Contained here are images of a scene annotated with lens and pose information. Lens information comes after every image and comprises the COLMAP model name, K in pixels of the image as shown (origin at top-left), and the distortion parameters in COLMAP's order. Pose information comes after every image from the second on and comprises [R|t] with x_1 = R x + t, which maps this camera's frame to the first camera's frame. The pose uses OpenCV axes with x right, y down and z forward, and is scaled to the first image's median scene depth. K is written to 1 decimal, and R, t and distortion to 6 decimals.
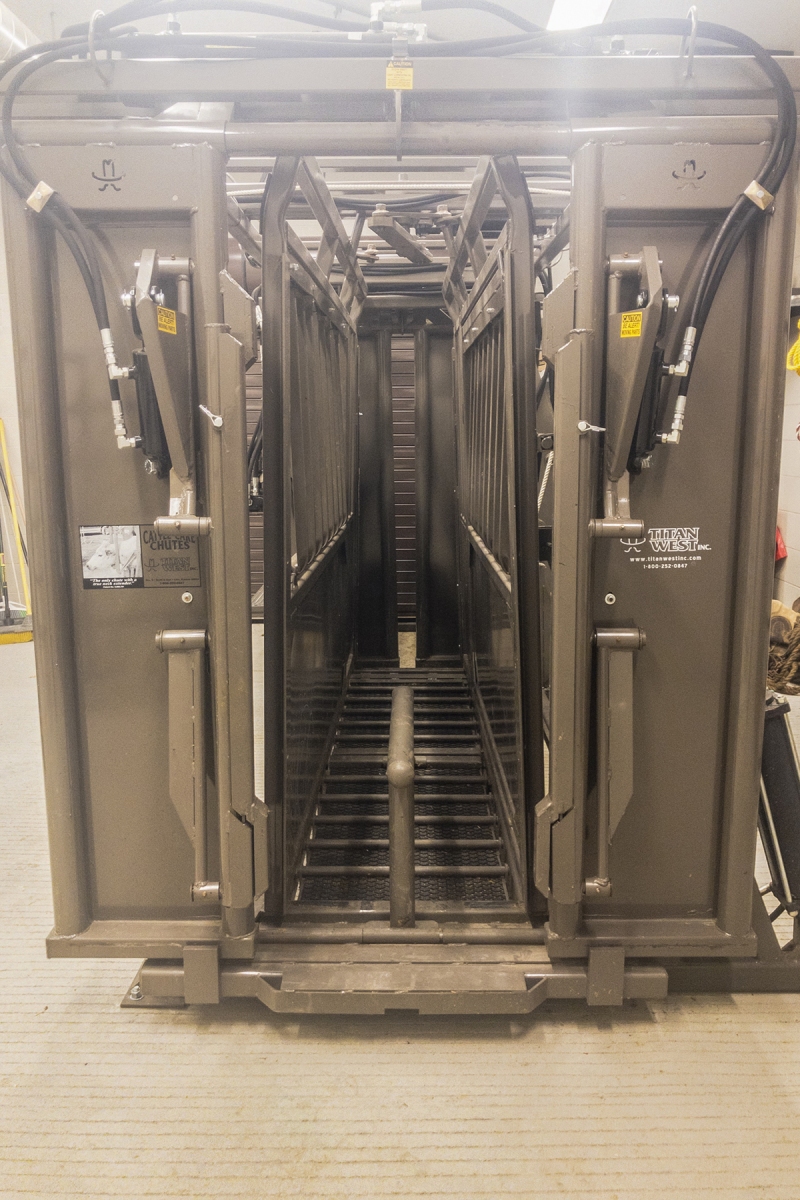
lens RADIAL K [[1002.0, 0, 399.9], [0, 1002.0, 596.2], [0, 0, 1]] dist [0.011119, -0.000701]
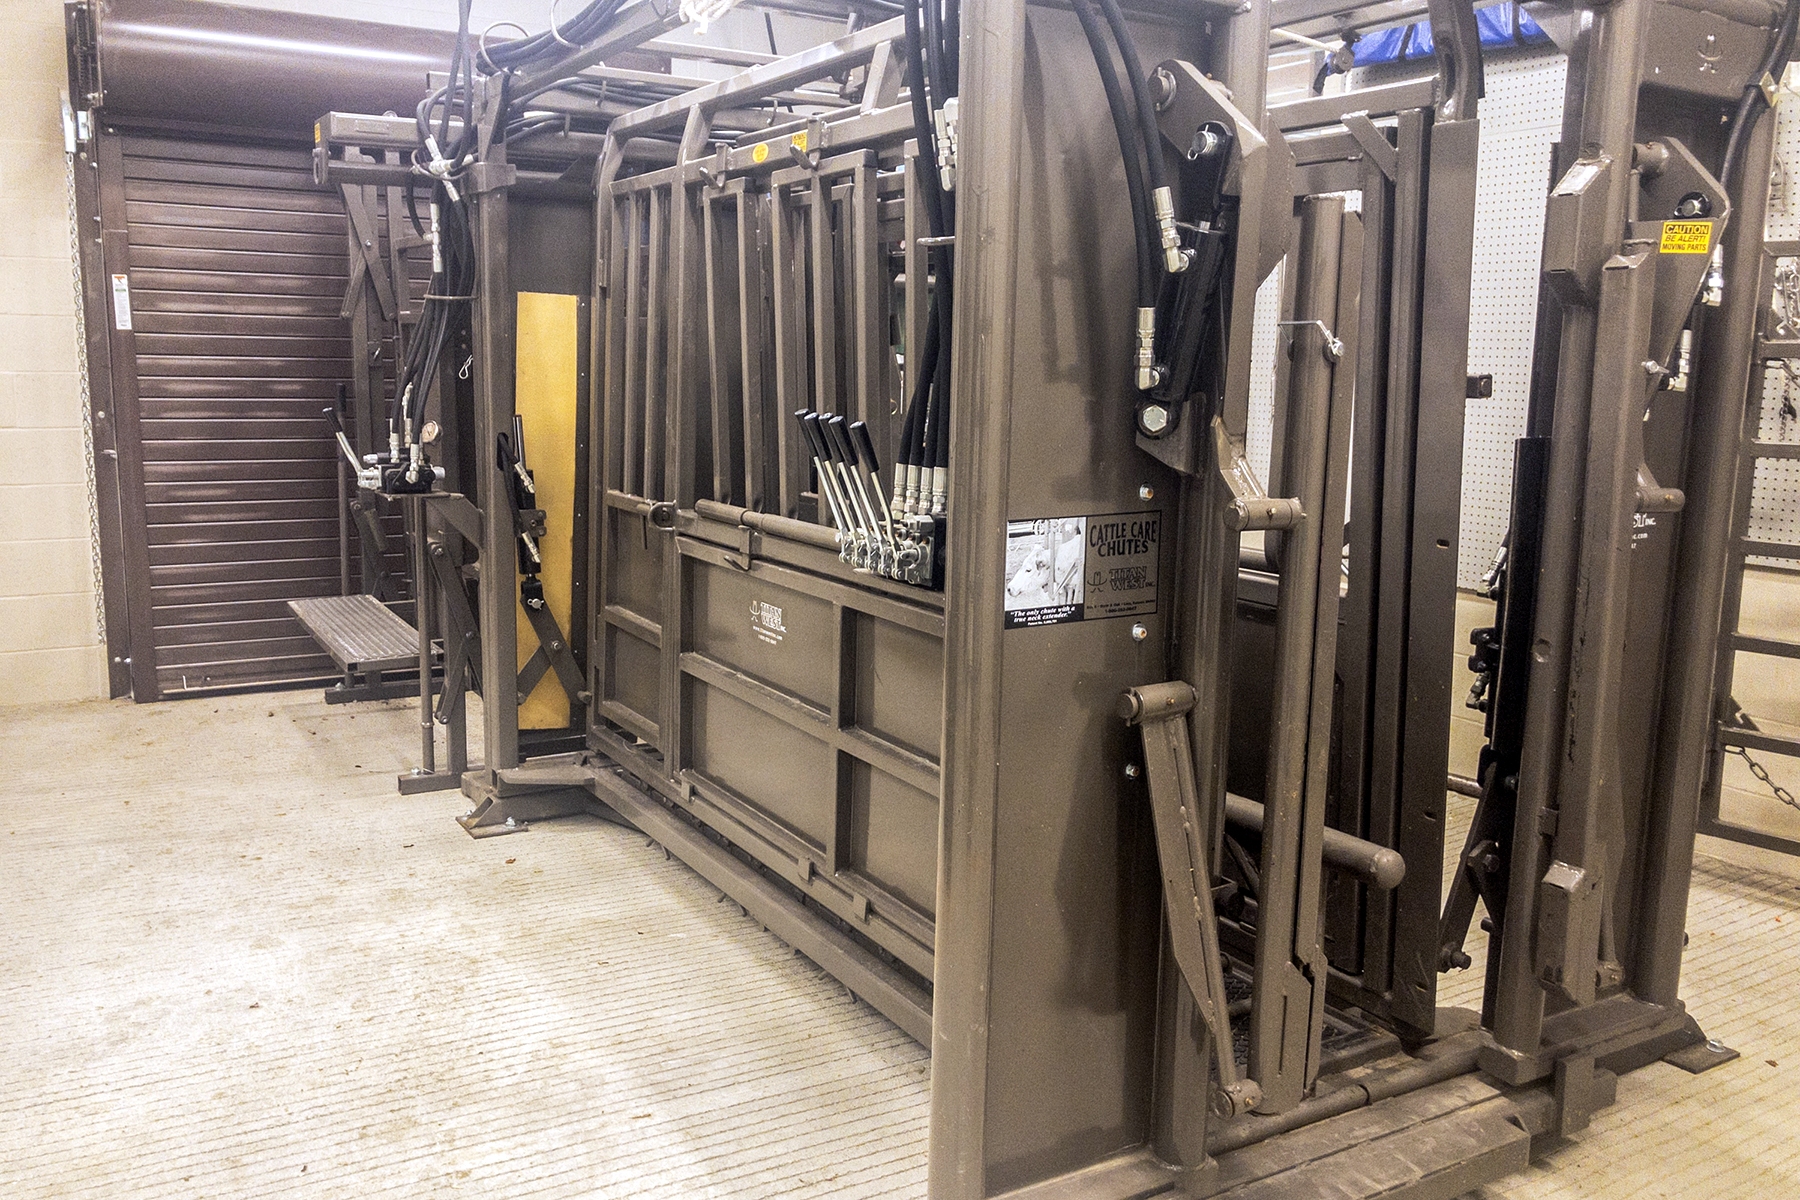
lens RADIAL K [[1502.9, 0, 901.3], [0, 1502.9, 602.5], [0, 0, 1]] dist [0.011119, -0.000701]
pose [[0.851707, -0.061343, 0.520416, -0.818160], [0.065418, 0.997802, 0.010551, -0.036128], [-0.519919, 0.025059, 0.853848, 0.293173]]
